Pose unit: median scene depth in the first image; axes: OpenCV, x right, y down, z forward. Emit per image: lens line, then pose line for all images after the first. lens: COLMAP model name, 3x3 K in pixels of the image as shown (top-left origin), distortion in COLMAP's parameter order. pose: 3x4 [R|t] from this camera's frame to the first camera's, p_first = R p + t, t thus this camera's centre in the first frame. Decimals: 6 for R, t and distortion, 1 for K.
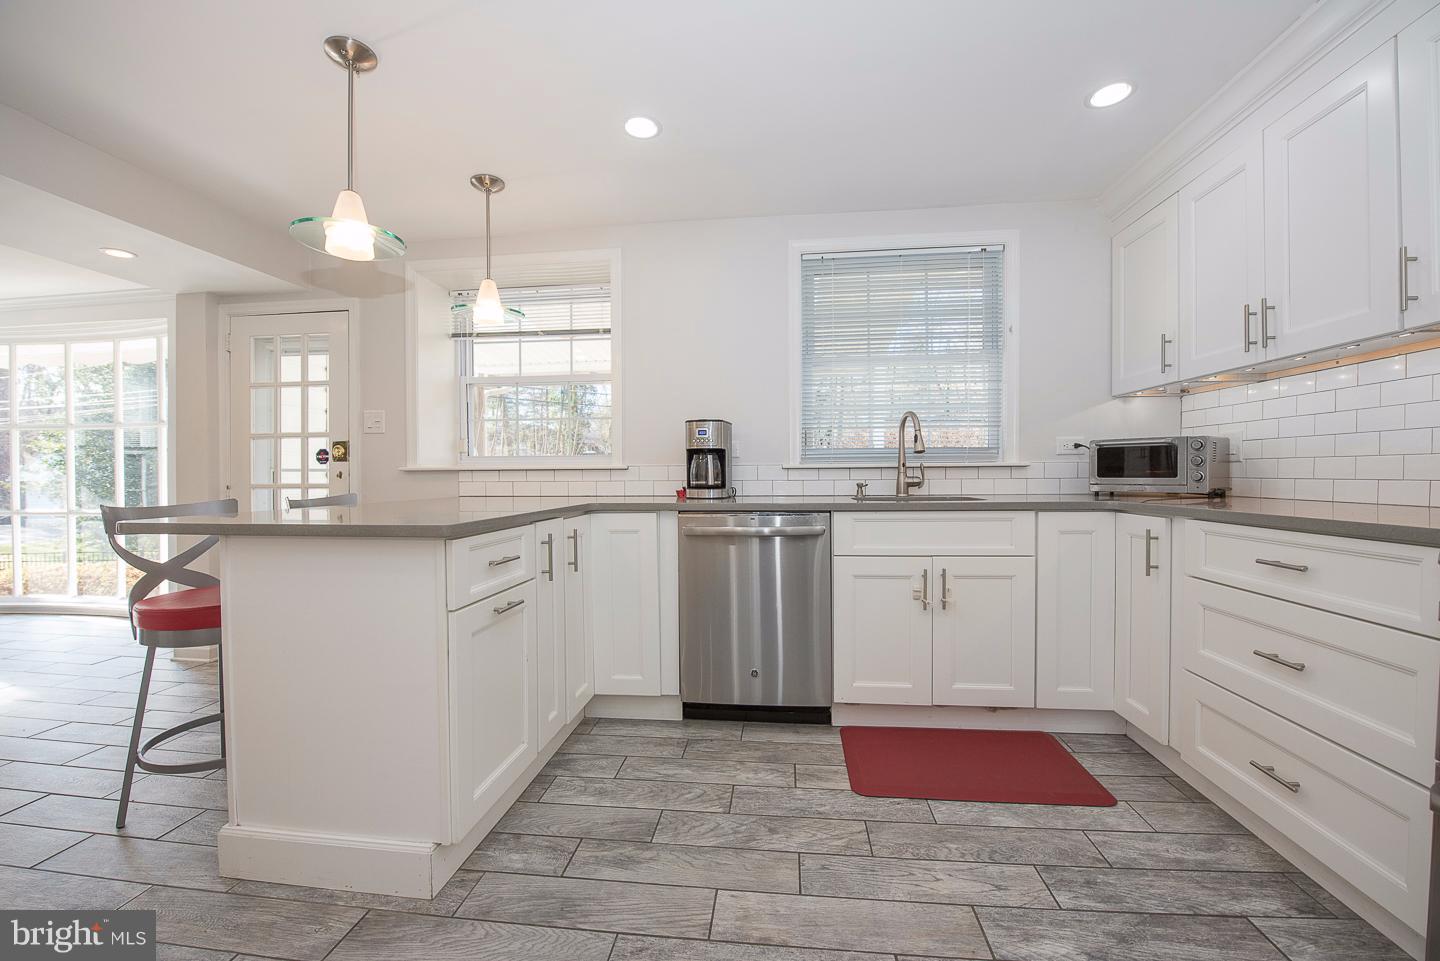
lens RADIAL K [[571.8, 0, 718.9], [0, 571.8, 478.2], [0, 0, 1]] dist [-0.018448, -0.001572]
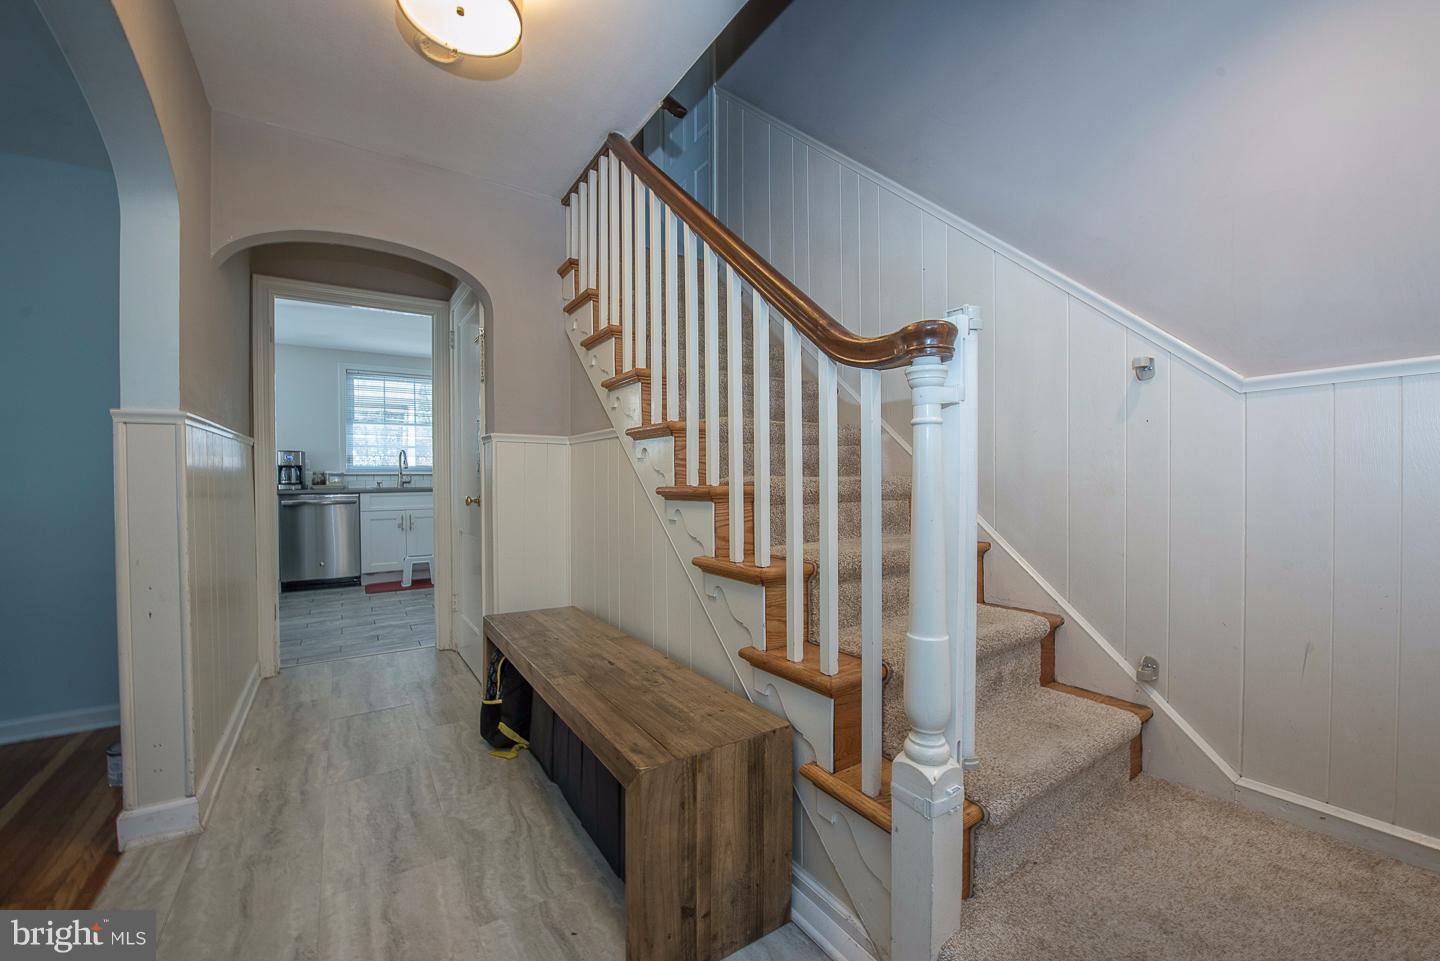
lens RADIAL K [[571.8, 0, 721.6], [0, 571.8, 489.7], [0, 0, 1]] dist [-0.018448, -0.001572]
pose [[0.770826, -0.006526, 0.637012, -0.122029], [0.008019, 0.999968, 0.000542, 0.048084], [-0.636995, 0.004690, 0.770854, -1.511321]]
